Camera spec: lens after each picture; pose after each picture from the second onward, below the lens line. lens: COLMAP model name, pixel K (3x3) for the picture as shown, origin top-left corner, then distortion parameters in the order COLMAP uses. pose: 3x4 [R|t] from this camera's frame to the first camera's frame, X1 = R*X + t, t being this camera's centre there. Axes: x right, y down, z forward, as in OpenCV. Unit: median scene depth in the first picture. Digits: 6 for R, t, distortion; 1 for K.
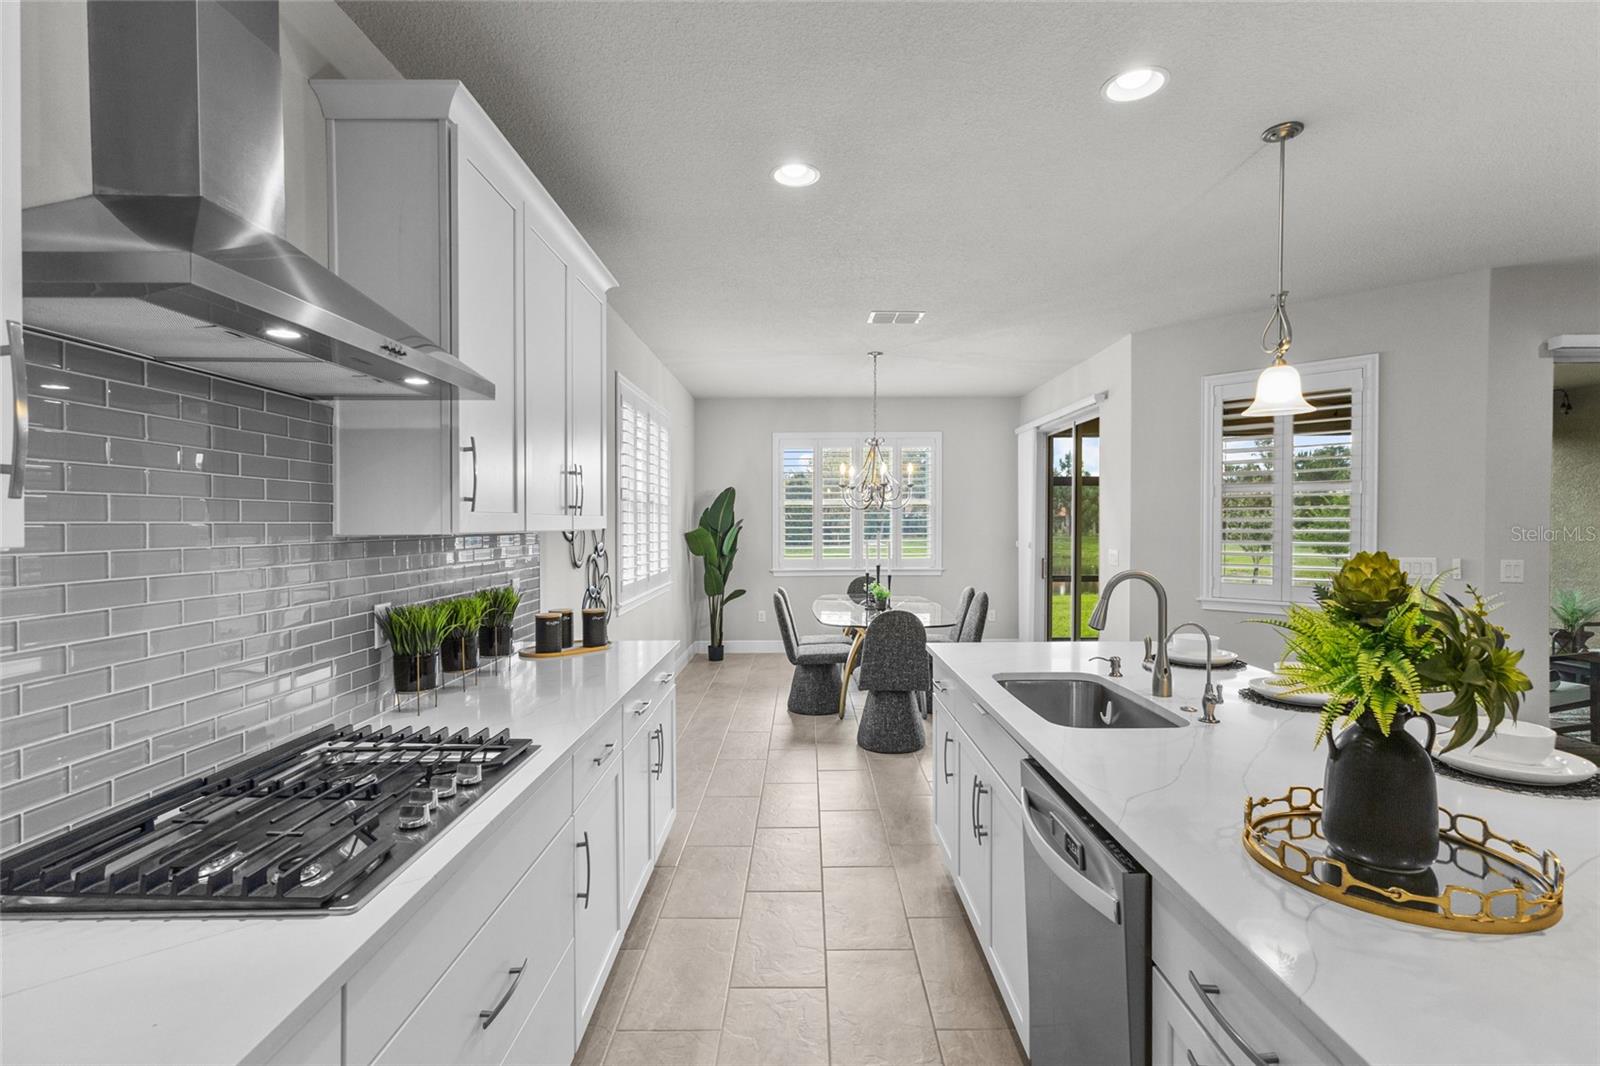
lens RADIAL K [[746.4, 0, 800.0], [0, 746.4, 533.0], [0, 0, 1]] dist [0.000773, 0.000325]
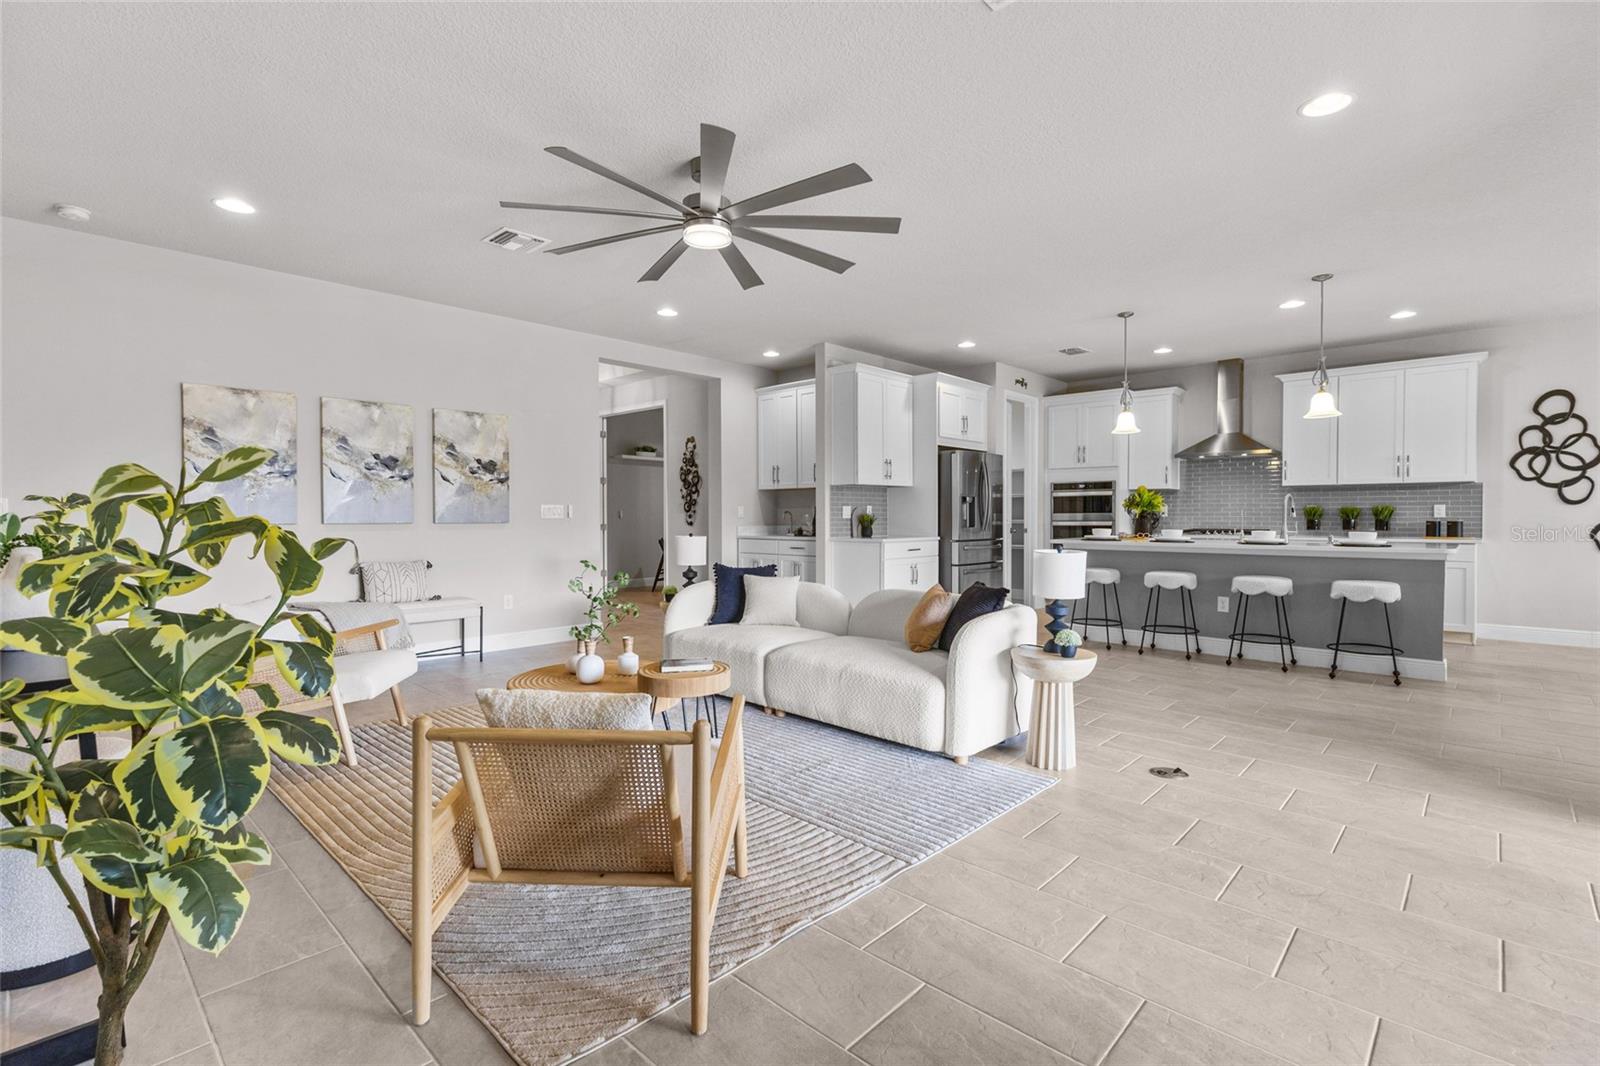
lens RADIAL K [[735.1, 0, 798.0], [0, 735.1, 528.3], [0, 0, 1]] dist [0.004216, 0.000618]
pose [[-0.683659, 0.018286, -0.729573, 2.456962], [-0.005594, 0.999525, 0.030294, 0.072819], [0.729780, 0.024792, -0.683232, 1.064796]]
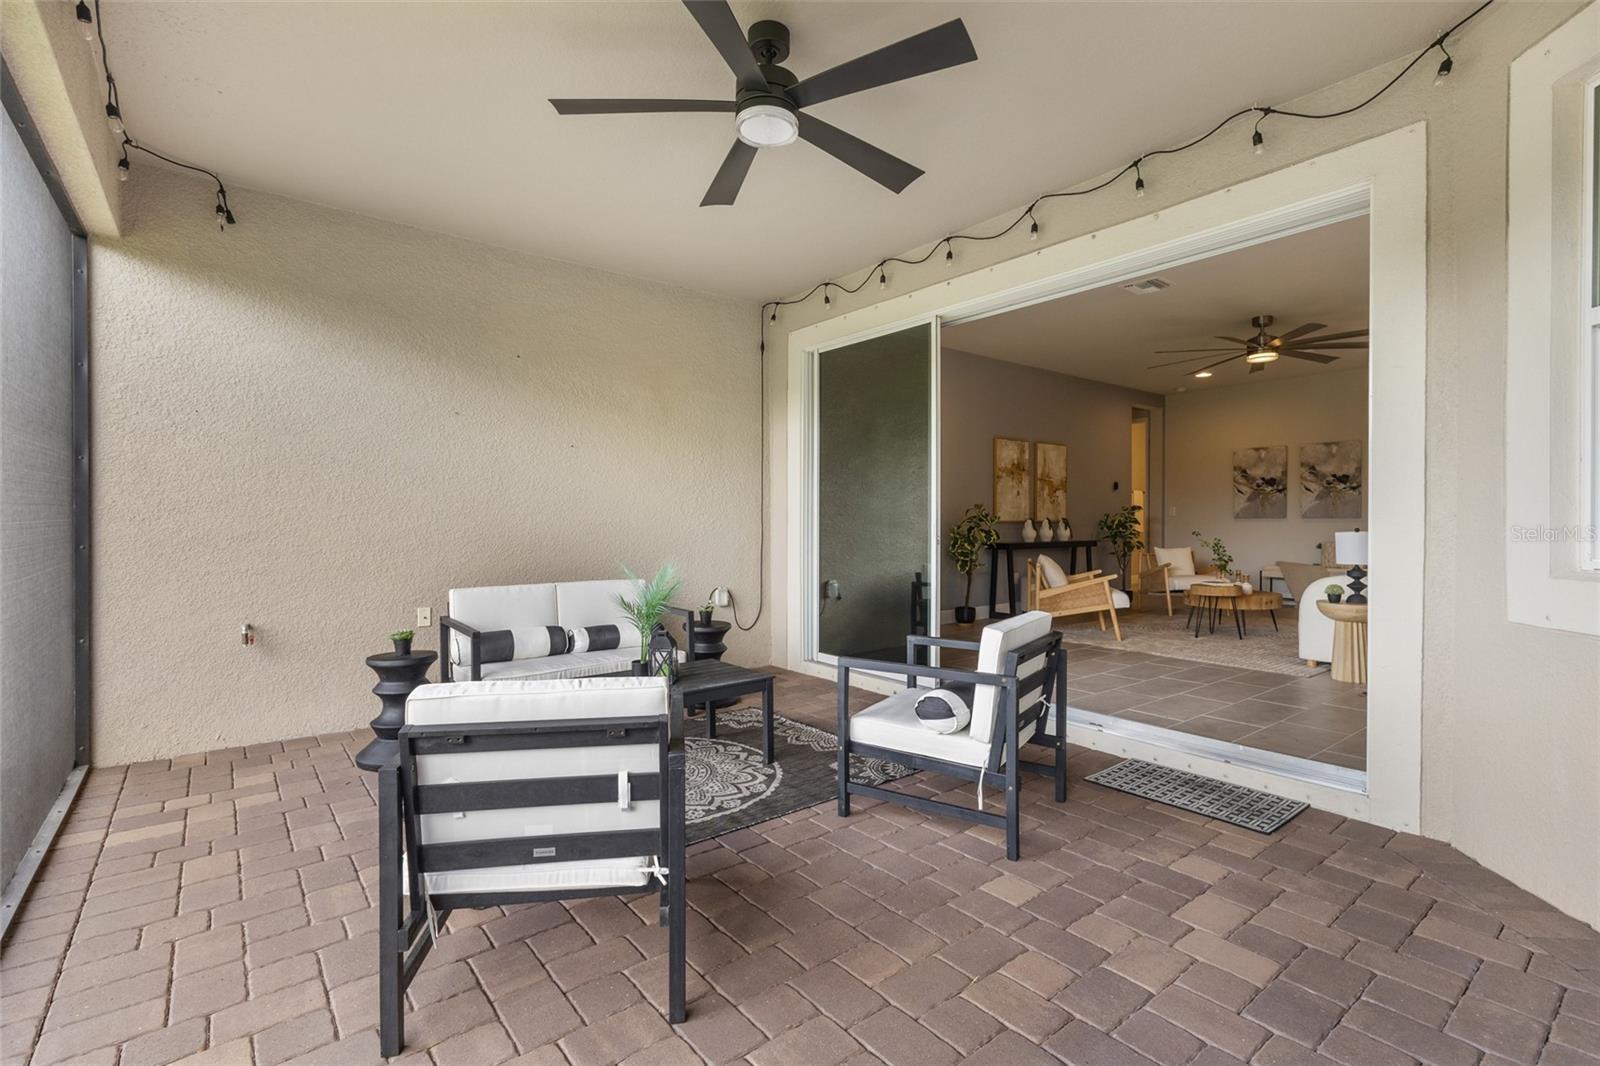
lens RADIAL K [[737.7, 0, 798.8], [0, 737.7, 525.0], [0, 0, 1]] dist [0.002156, 0.000811]
pose [[-0.620981, 0.002494, 0.783821, 0.986637], [0.015352, 0.999842, 0.008981, 0.090075], [-0.783675, 0.017610, -0.620921, 2.415698]]
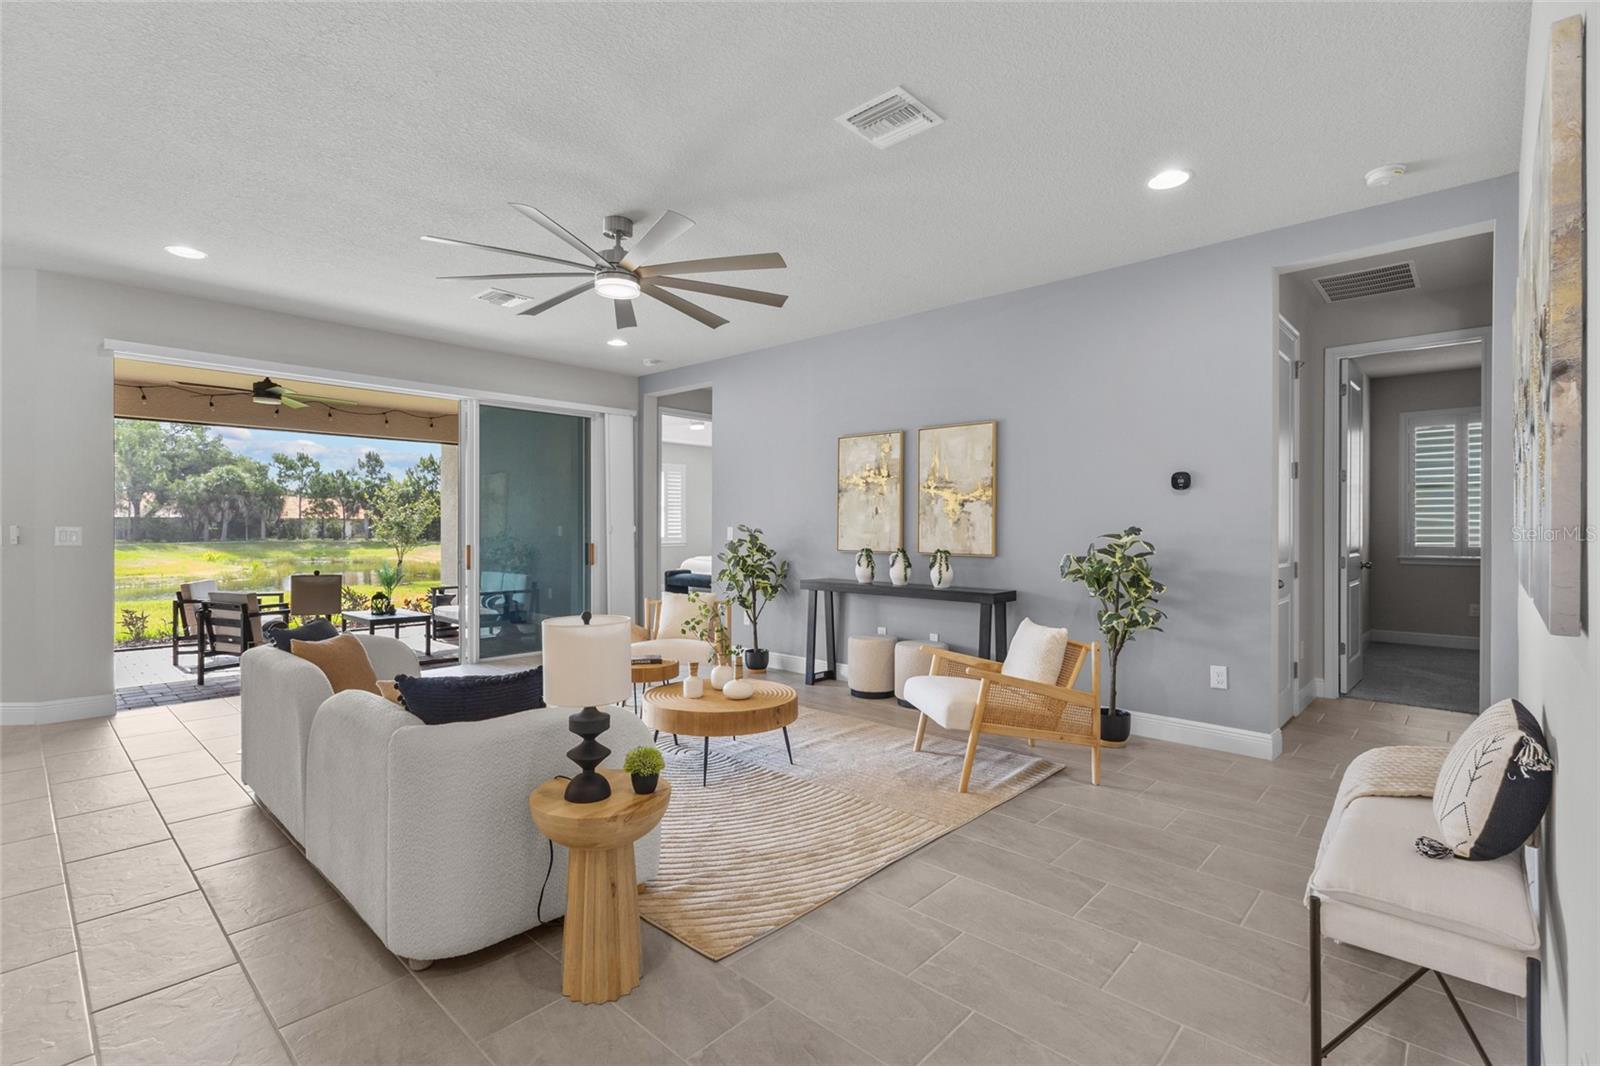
lens RADIAL K [[735.1, 0, 798.0], [0, 735.1, 528.3], [0, 0, 1]] dist [0.004216, 0.000618]
pose [[0.677903, 0.004757, 0.735136, 1.101187], [0.005498, 0.999918, -0.011540, 0.075054], [-0.735131, 0.011865, 0.677821, -0.759754]]
